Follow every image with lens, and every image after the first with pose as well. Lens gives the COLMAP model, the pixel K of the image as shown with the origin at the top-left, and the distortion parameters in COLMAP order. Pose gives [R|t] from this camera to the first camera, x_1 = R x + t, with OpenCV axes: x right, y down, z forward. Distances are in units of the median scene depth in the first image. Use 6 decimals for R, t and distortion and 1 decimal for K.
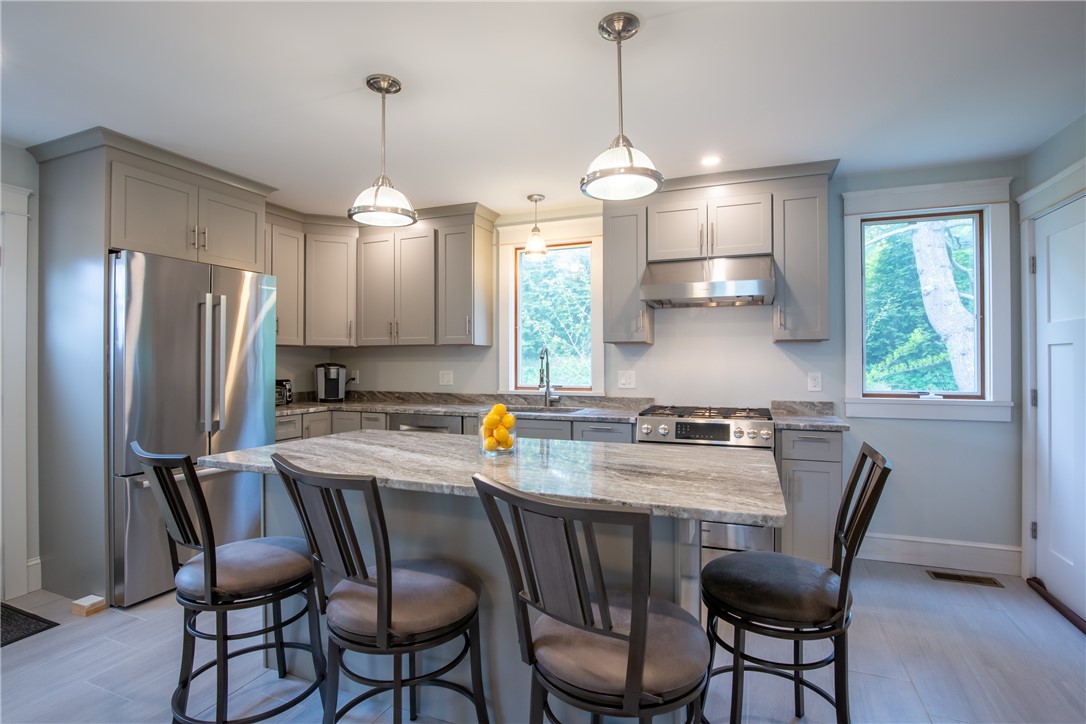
lens RADIAL K [[509.2, 0, 543.3], [0, 509.2, 355.0], [0, 0, 1]] dist [-0.024448, 0.000549]
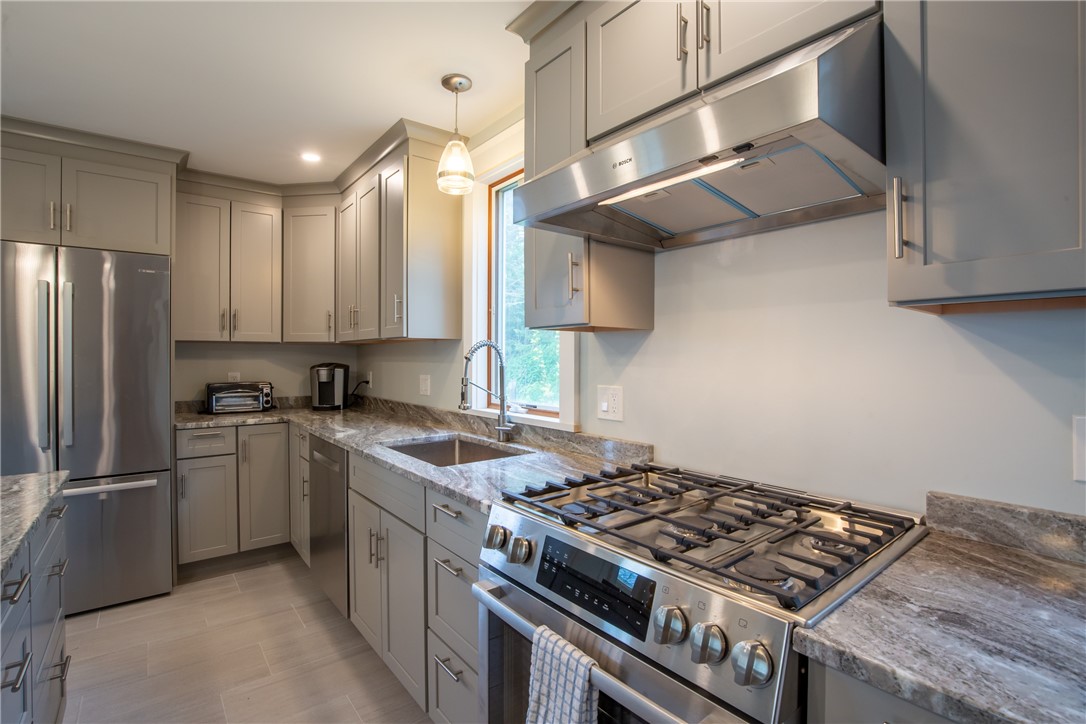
lens RADIAL K [[500.6, 0, 549.8], [0, 500.6, 355.2], [0, 0, 1]] dist [-0.022867, 0.000641]
pose [[0.874380, 0.000843, -0.485241, 0.358754], [0.002397, 0.999979, 0.006058, -0.001312], [0.485236, -0.006460, 0.874360, 0.554990]]
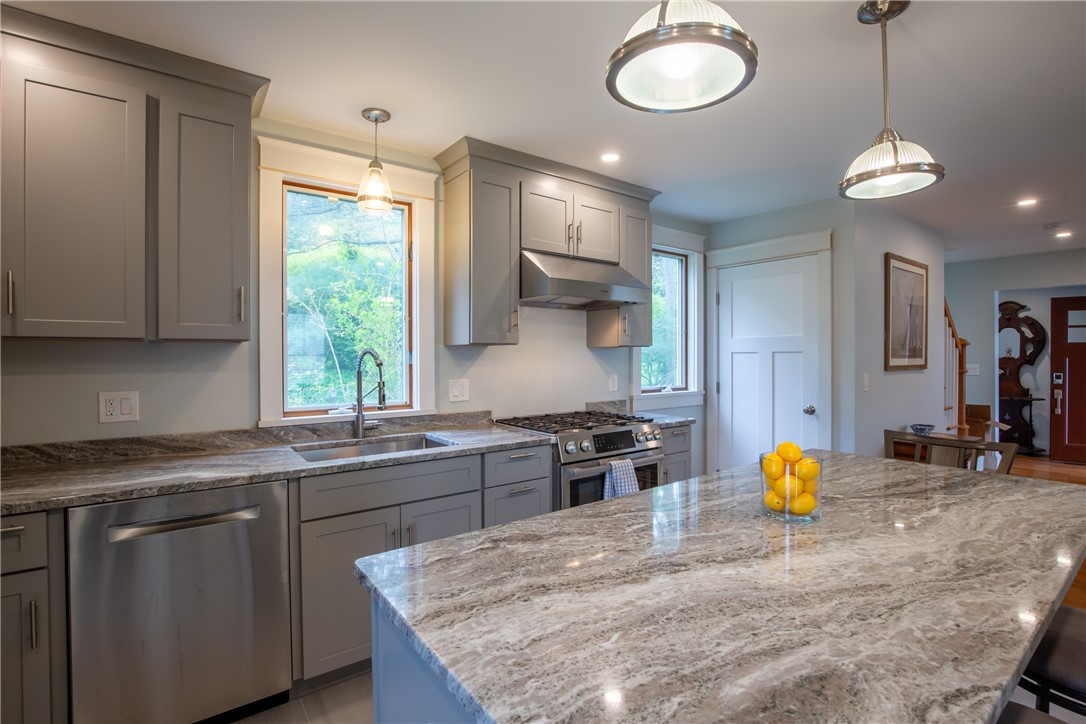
lens RADIAL K [[502.1, 0, 528.4], [0, 502.1, 358.0], [0, 0, 1]] dist [-0.027765, 0.000433]
pose [[0.537048, -0.004314, 0.843541, -0.446170], [-0.007171, 0.999927, 0.009679, -0.010430], [-0.843521, -0.011247, 0.536978, 0.502574]]
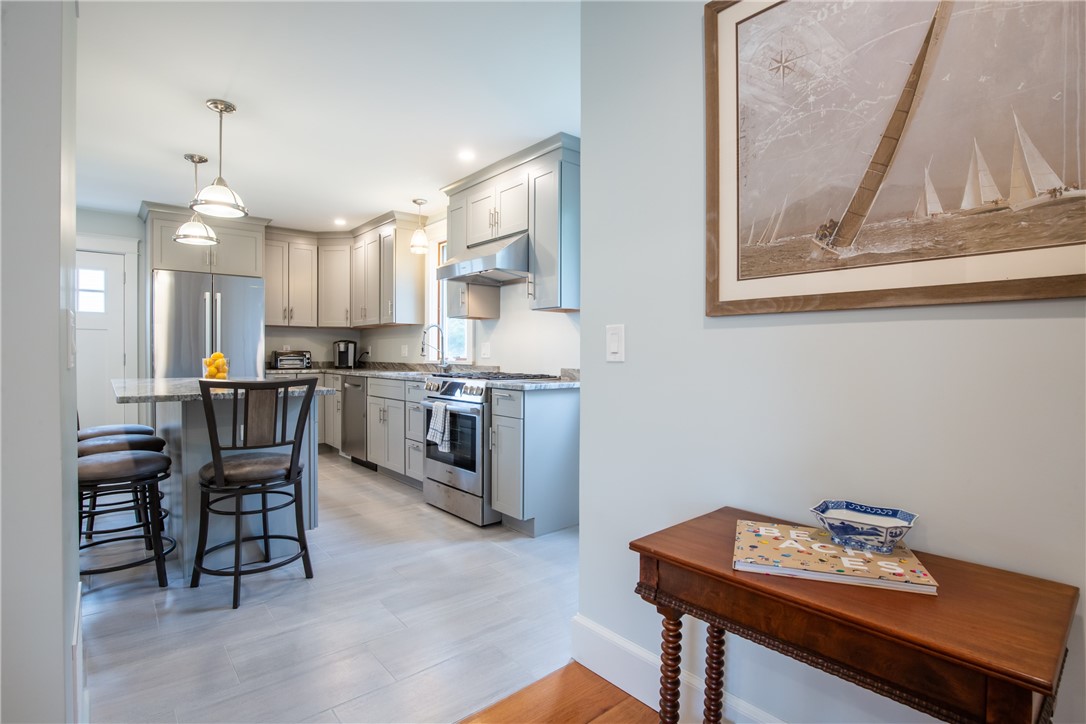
lens RADIAL K [[521.2, 0, 541.4], [0, 521.2, 355.1], [0, 0, 1]] dist [-0.003481, -0.001005]
pose [[0.881861, 0.007286, -0.471453, 0.847361], [-0.000824, 0.999903, 0.013913, 0.043556], [0.471509, -0.011881, 0.881781, 0.024424]]
